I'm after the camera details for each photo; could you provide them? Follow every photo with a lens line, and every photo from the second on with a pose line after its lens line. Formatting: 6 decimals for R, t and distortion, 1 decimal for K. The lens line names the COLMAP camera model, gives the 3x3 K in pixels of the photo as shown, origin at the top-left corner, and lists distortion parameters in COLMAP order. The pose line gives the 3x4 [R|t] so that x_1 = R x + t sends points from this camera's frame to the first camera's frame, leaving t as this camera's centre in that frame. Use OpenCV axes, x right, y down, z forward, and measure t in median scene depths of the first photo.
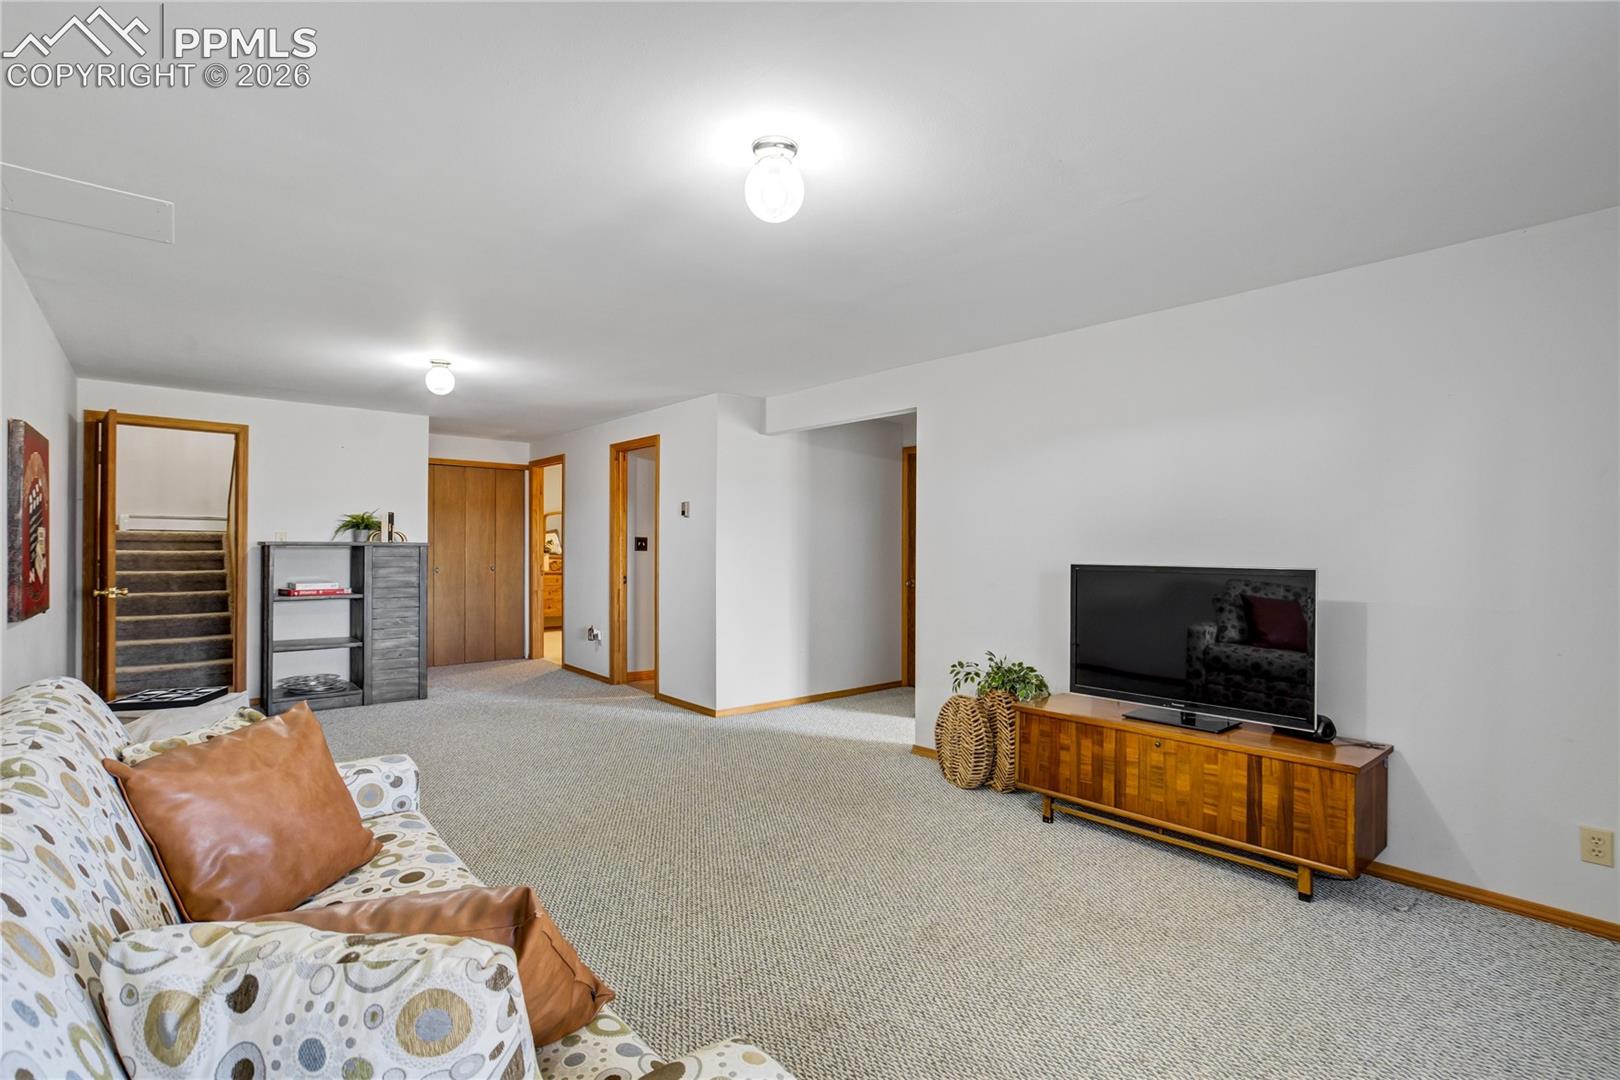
lens RADIAL K [[774.6, 0, 816.8], [0, 774.6, 542.4], [0, 0, 1]] dist [-0.029029, 0.000194]
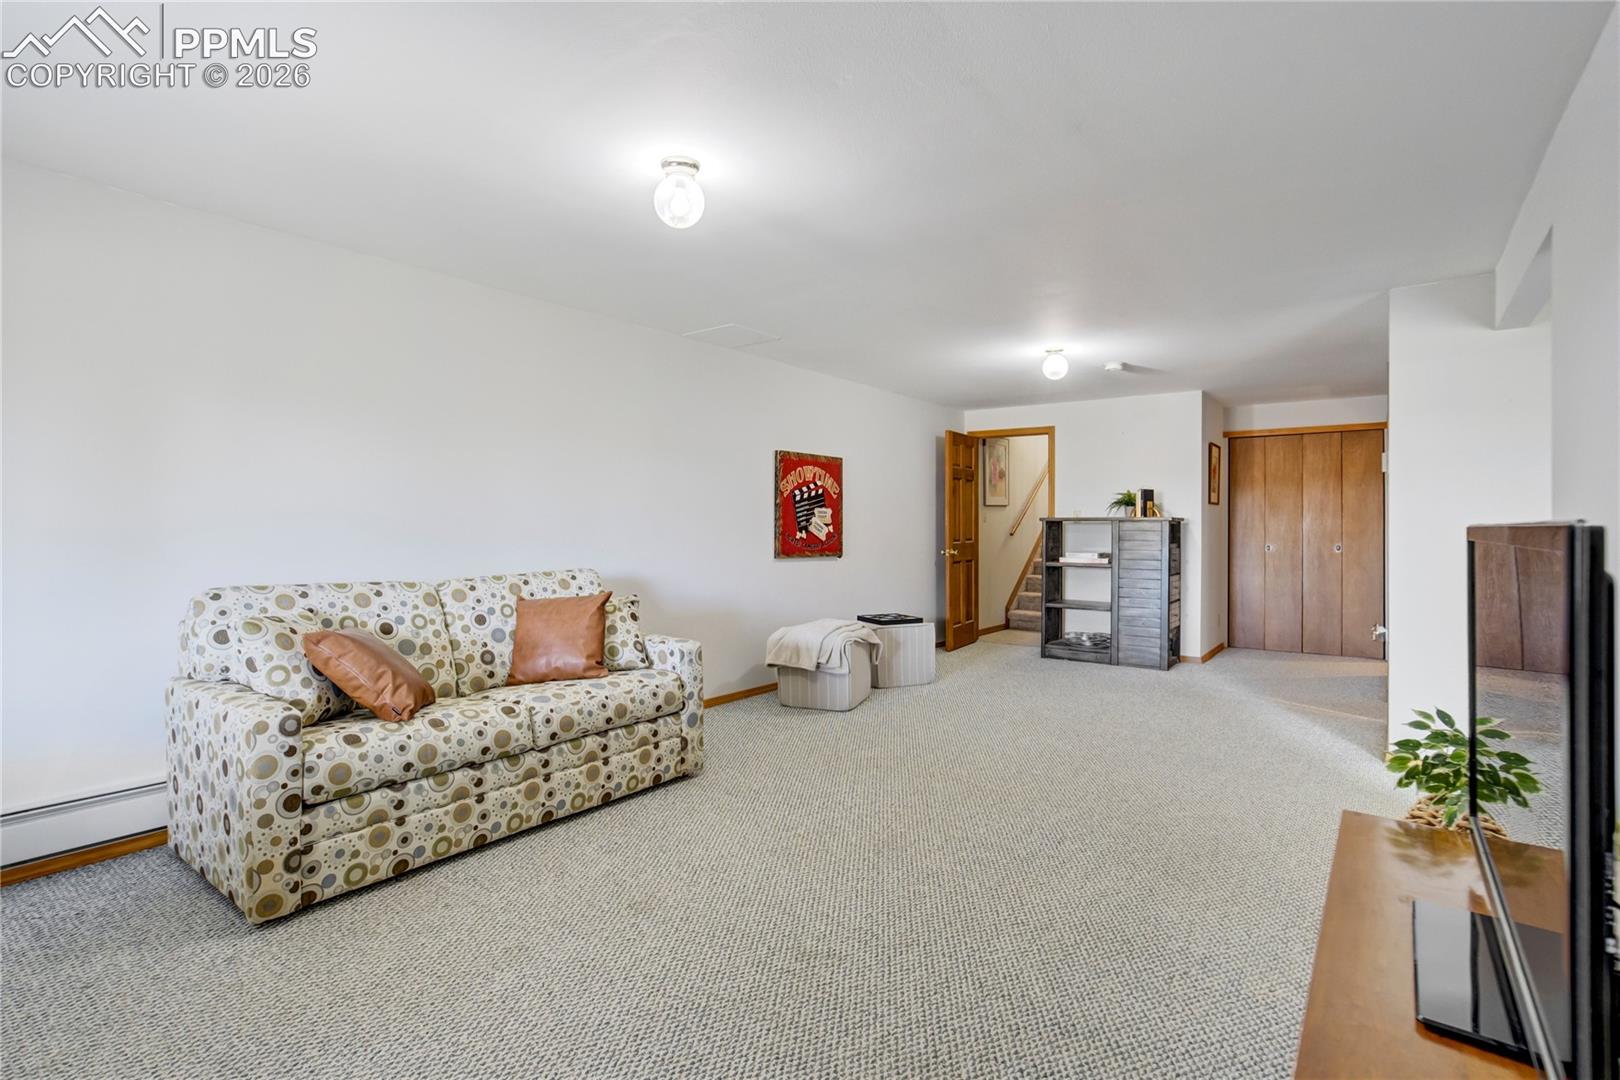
lens RADIAL K [[770.1, 0, 809.6], [0, 770.1, 520.2], [0, 0, 1]] dist [0.000123, 0.000046]
pose [[0.197155, -0.012738, -0.980290, 0.406168], [0.001295, 0.999918, -0.012732, 0.017669], [0.980372, 0.001241, 0.197155, 0.346500]]
